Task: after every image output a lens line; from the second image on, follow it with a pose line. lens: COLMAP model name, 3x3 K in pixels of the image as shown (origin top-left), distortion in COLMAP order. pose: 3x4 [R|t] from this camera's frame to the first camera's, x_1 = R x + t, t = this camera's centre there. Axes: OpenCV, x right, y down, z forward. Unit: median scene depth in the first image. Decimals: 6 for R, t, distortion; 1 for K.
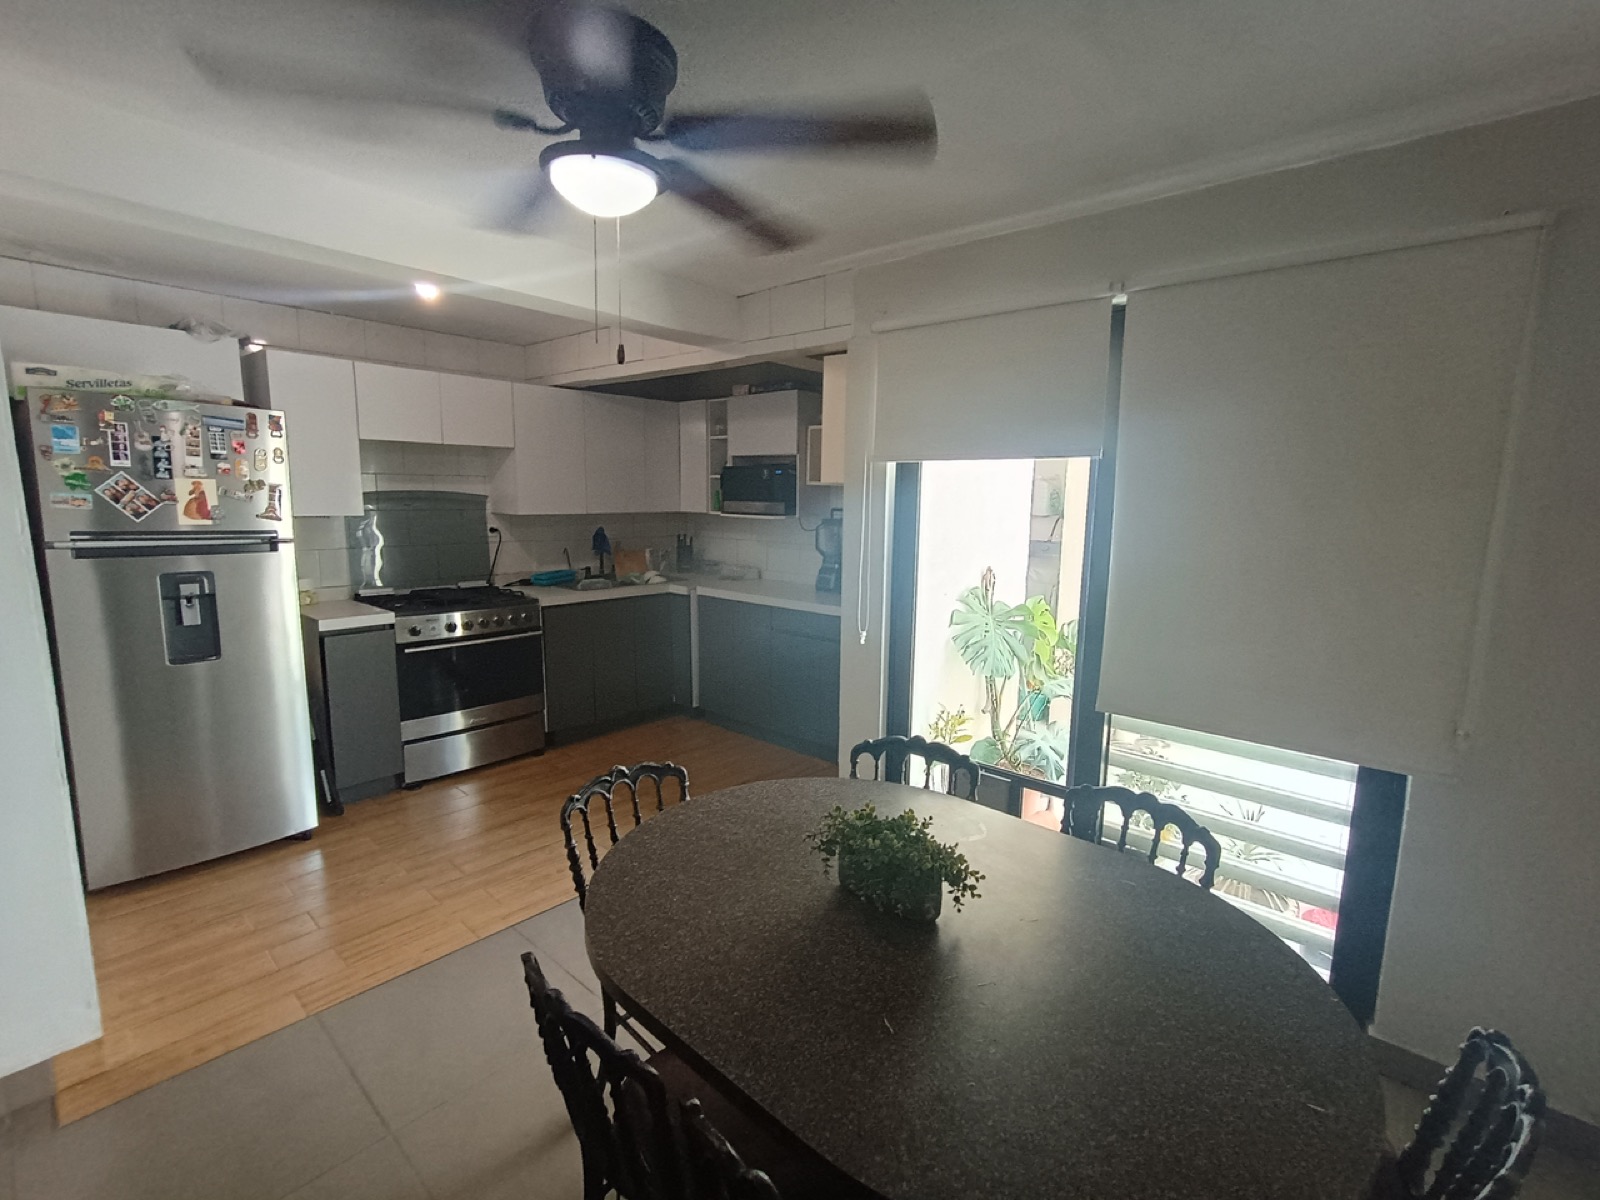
lens RADIAL K [[719.8, 0, 800.3], [0, 719.8, 601.0], [0, 0, 1]] dist [0.004922, 0.000627]
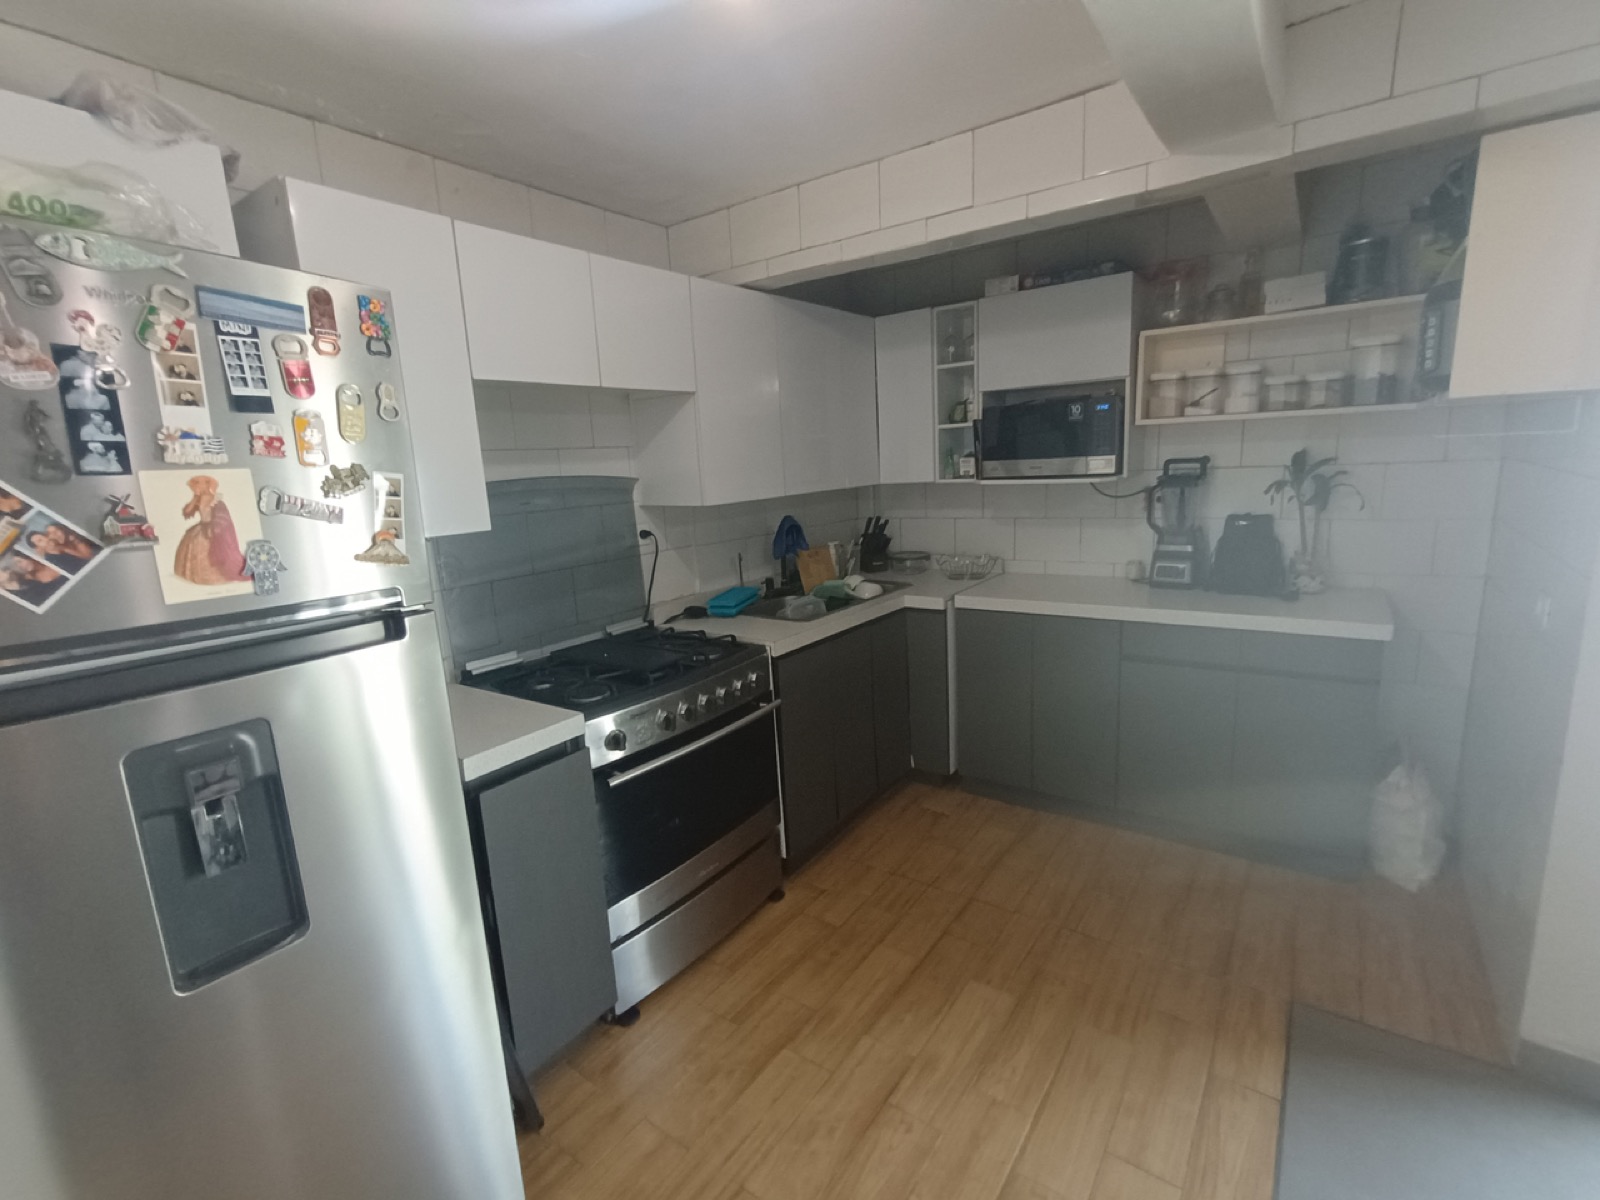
lens RADIAL K [[719.8, 0, 801.3], [0, 719.8, 599.8], [0, 0, 1]] dist [0.004922, 0.000627]
pose [[0.992507, -0.086623, 0.086173, -0.401262], [0.083033, 0.995556, 0.044420, -0.067232], [-0.089638, -0.036932, 0.995289, 0.429095]]
